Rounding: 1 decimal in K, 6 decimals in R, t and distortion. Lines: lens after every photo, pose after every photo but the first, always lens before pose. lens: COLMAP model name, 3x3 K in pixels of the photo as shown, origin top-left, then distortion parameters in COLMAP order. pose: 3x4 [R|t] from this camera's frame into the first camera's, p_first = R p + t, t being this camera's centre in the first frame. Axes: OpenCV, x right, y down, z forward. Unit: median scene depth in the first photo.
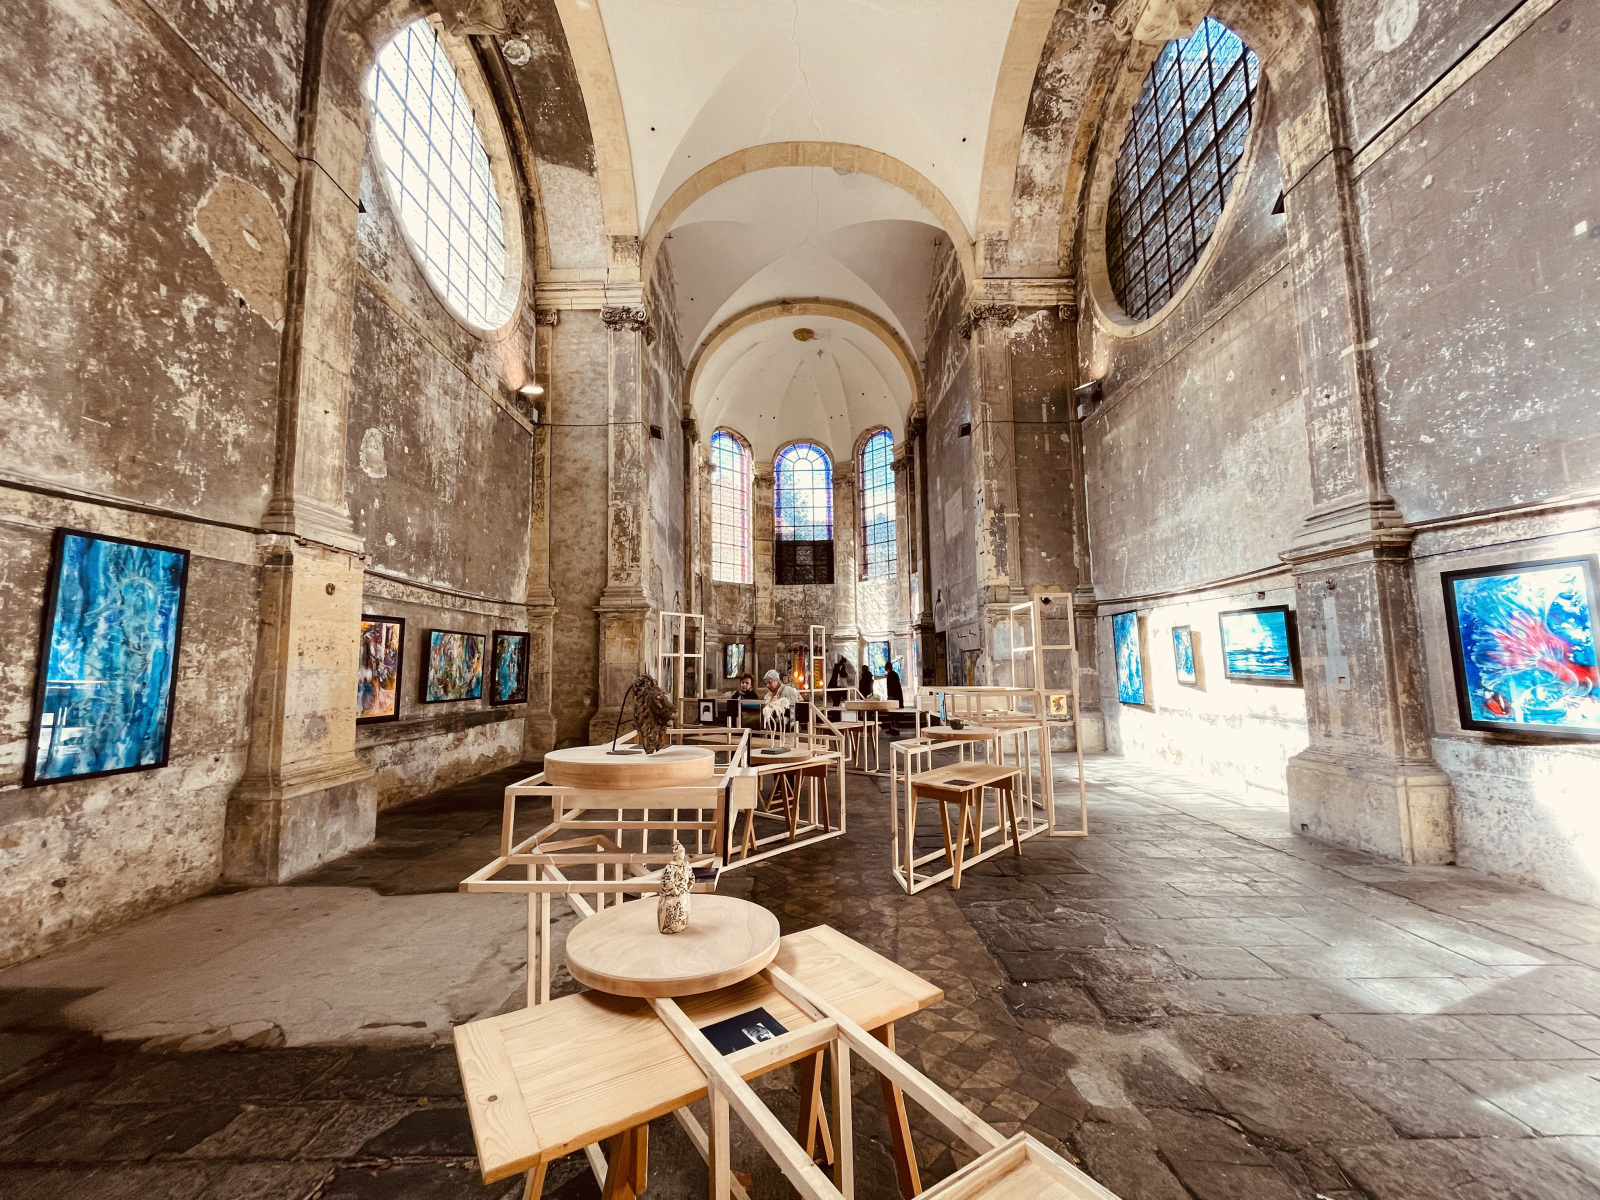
lens RADIAL K [[645.3, 0, 801.2], [0, 645.3, 594.7], [0, 0, 1]] dist [-0.001144, 0.000225]
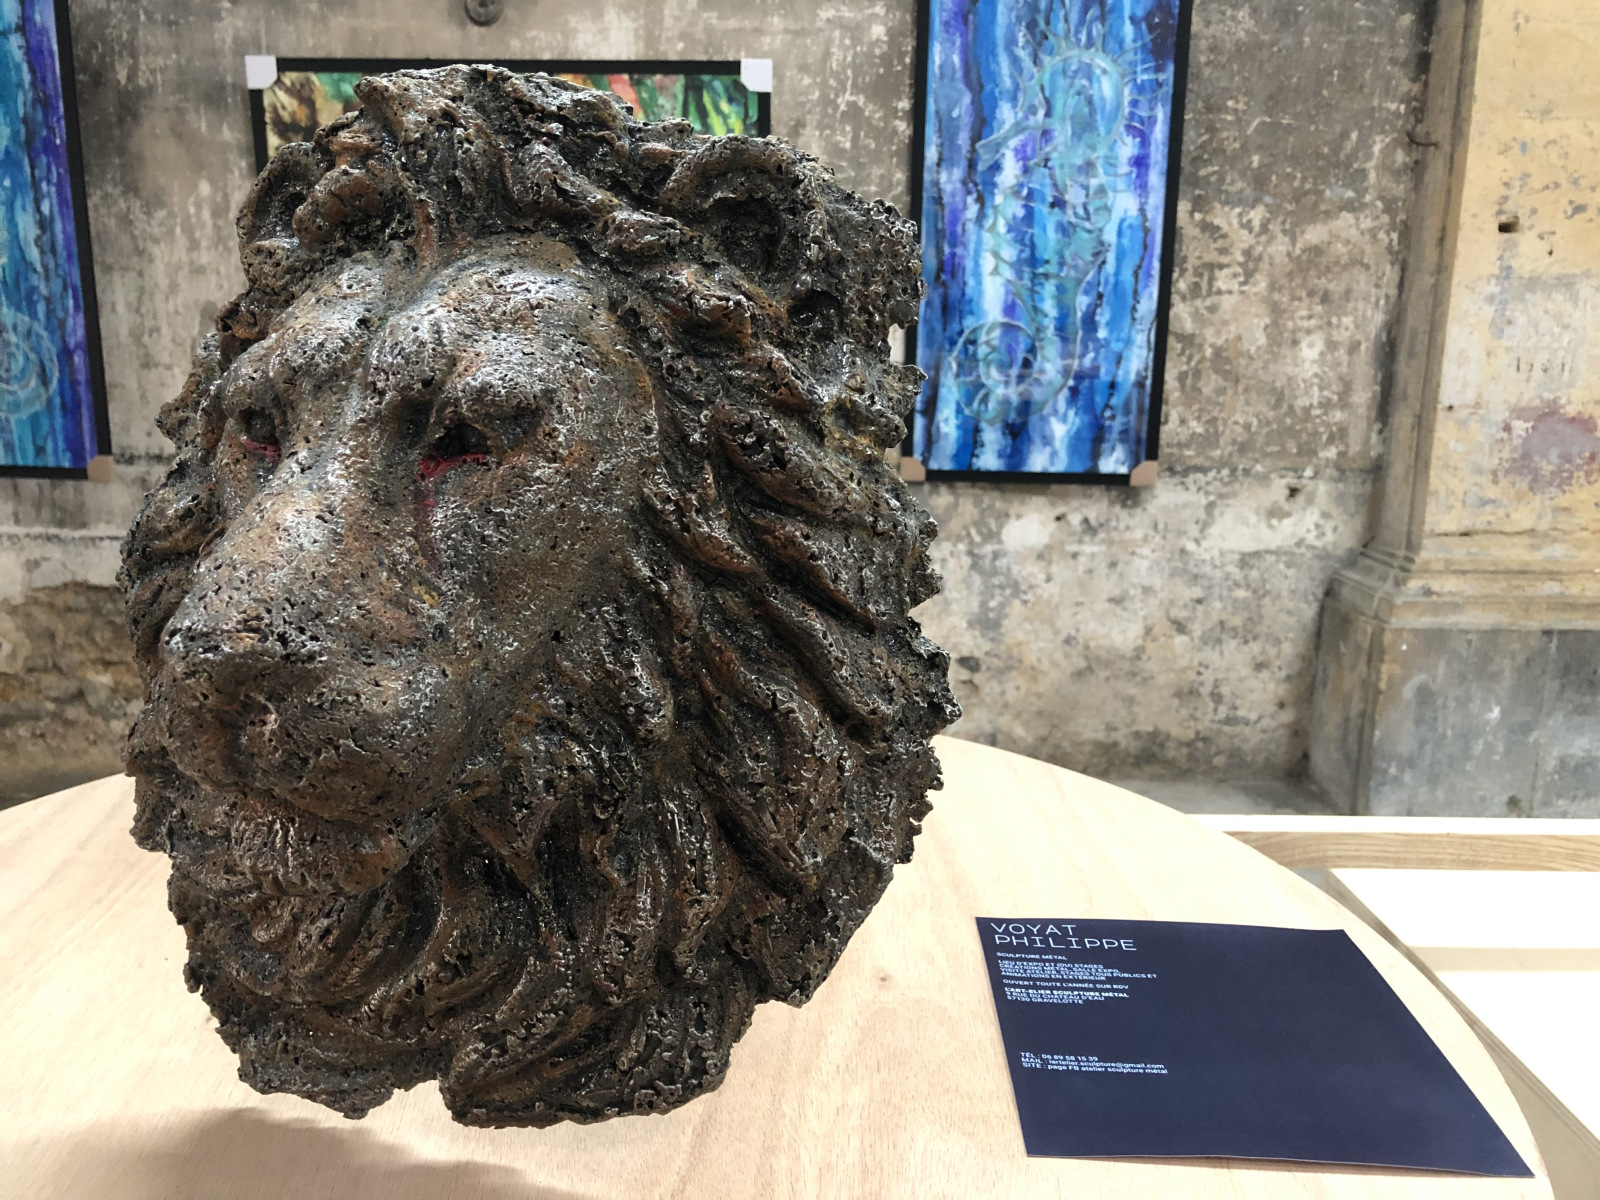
lens RADIAL K [[1299.2, 0, 801.8], [0, 1299.2, 579.8], [0, 0, 1]] dist [0.004593, 0.002906]
pose [[-0.004408, 0.211721, -0.977320, -0.062090], [0.092379, 0.973237, 0.210420, 0.093176], [0.995714, -0.089356, -0.023849, 0.626518]]
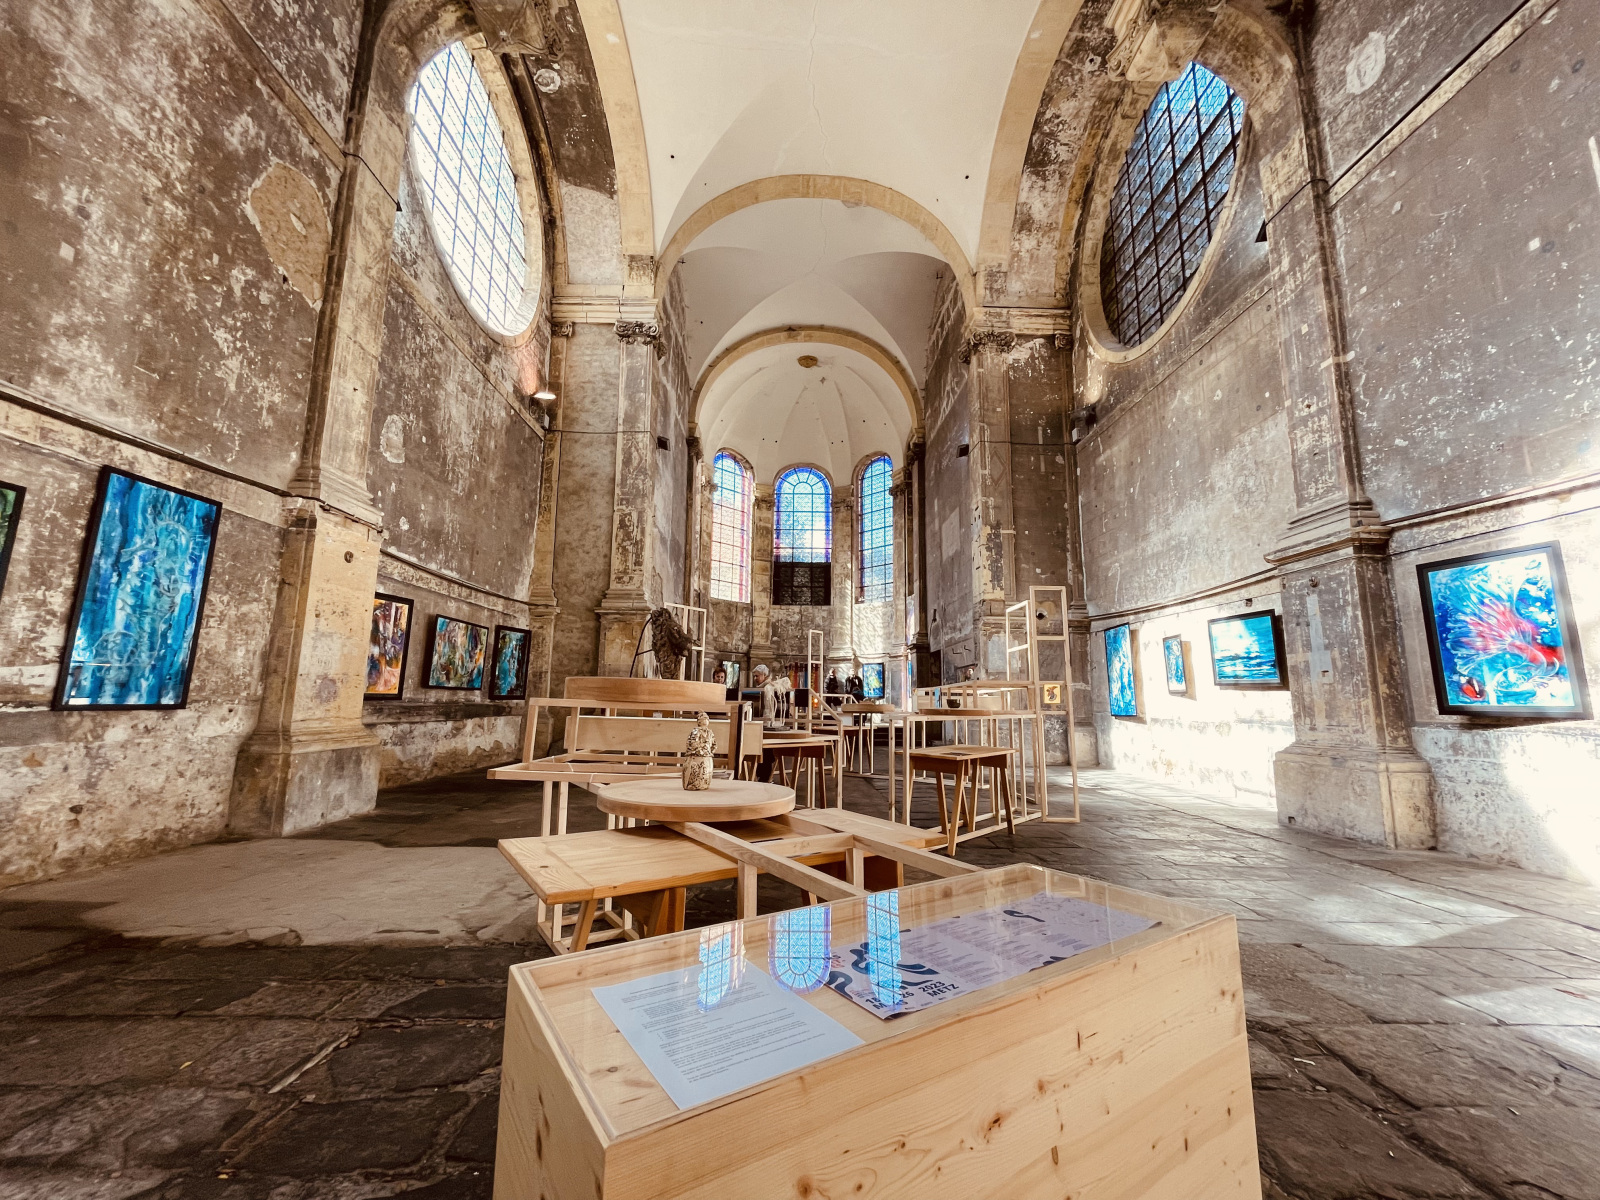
lens RADIAL K [[645.3, 0, 801.2], [0, 645.3, 594.7], [0, 0, 1]] dist [-0.001144, 0.000225]
pose [[0.999536, 0.029423, 0.007900, -0.014981], [-0.028960, 0.998156, -0.053350, 0.090907], [-0.009455, 0.053096, 0.998545, -0.033896]]
